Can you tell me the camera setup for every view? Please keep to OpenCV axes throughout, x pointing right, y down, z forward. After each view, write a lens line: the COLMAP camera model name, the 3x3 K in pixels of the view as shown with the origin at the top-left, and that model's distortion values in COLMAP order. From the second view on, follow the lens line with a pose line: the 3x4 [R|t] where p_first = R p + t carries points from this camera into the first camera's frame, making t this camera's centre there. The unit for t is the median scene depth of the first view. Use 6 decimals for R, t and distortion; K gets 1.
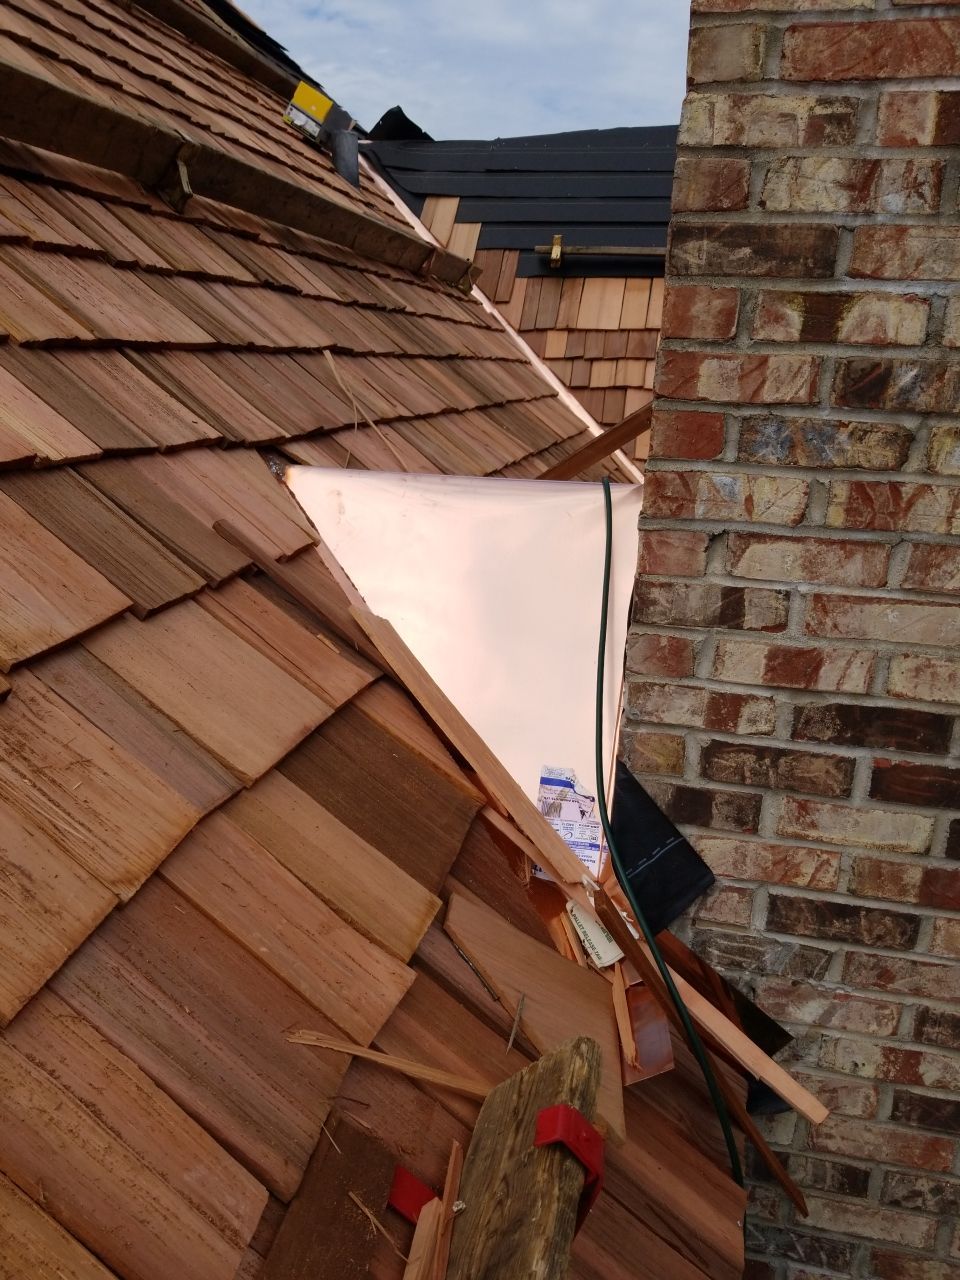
lens RADIAL K [[1035.1, 0, 484.1], [0, 1035.1, 651.4], [0, 0, 1]] dist [0.095756, -0.151569]
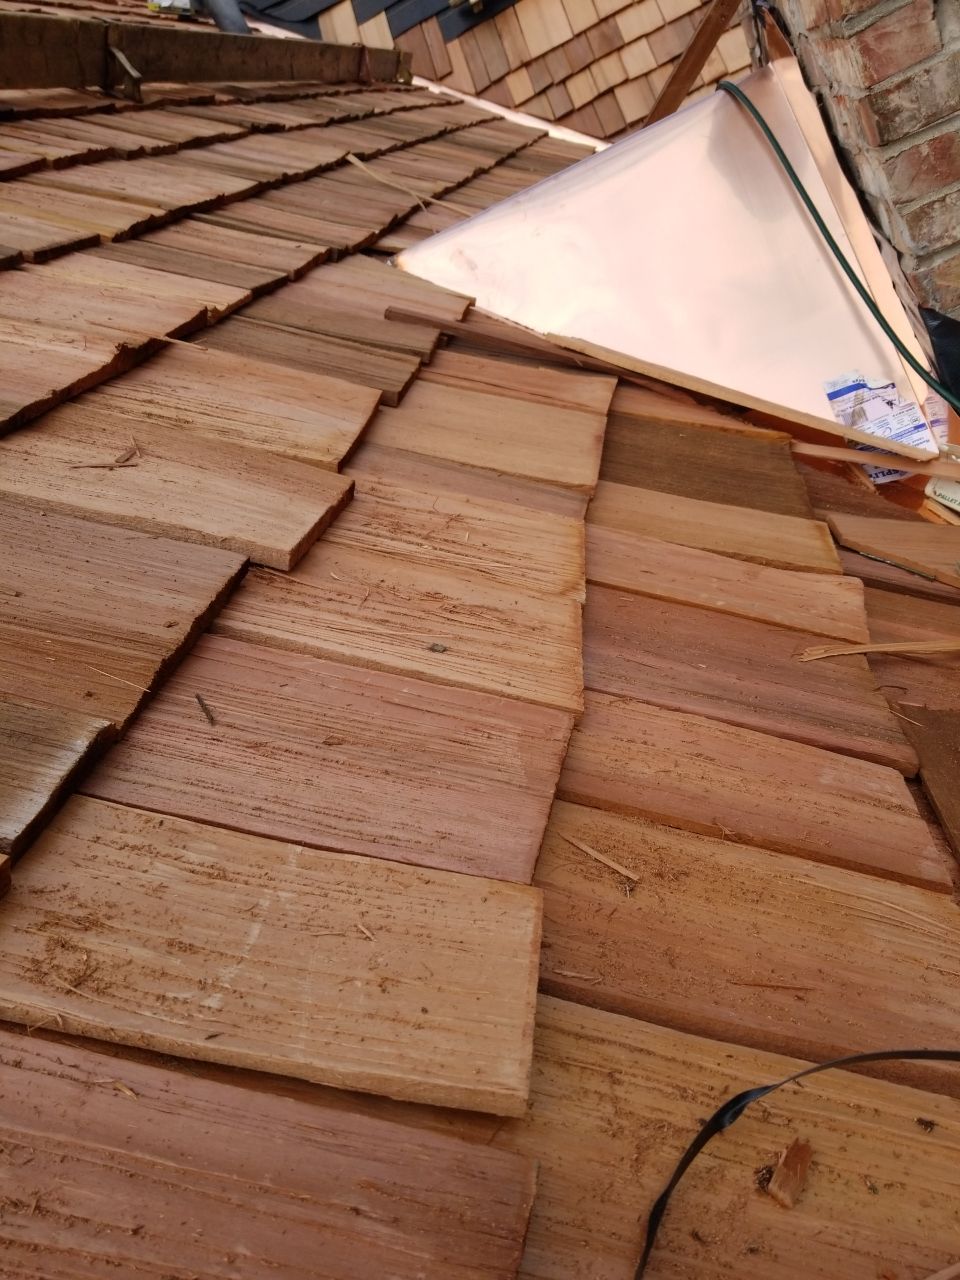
lens RADIAL K [[1035.1, 0, 484.1], [0, 1035.1, 651.4], [0, 0, 1]] dist [0.095756, -0.151569]
pose [[0.886824, -0.448267, -0.112247, -0.209608], [0.459192, 0.882078, 0.105267, 0.085098], [0.051822, -0.144896, 0.988089, 0.040731]]
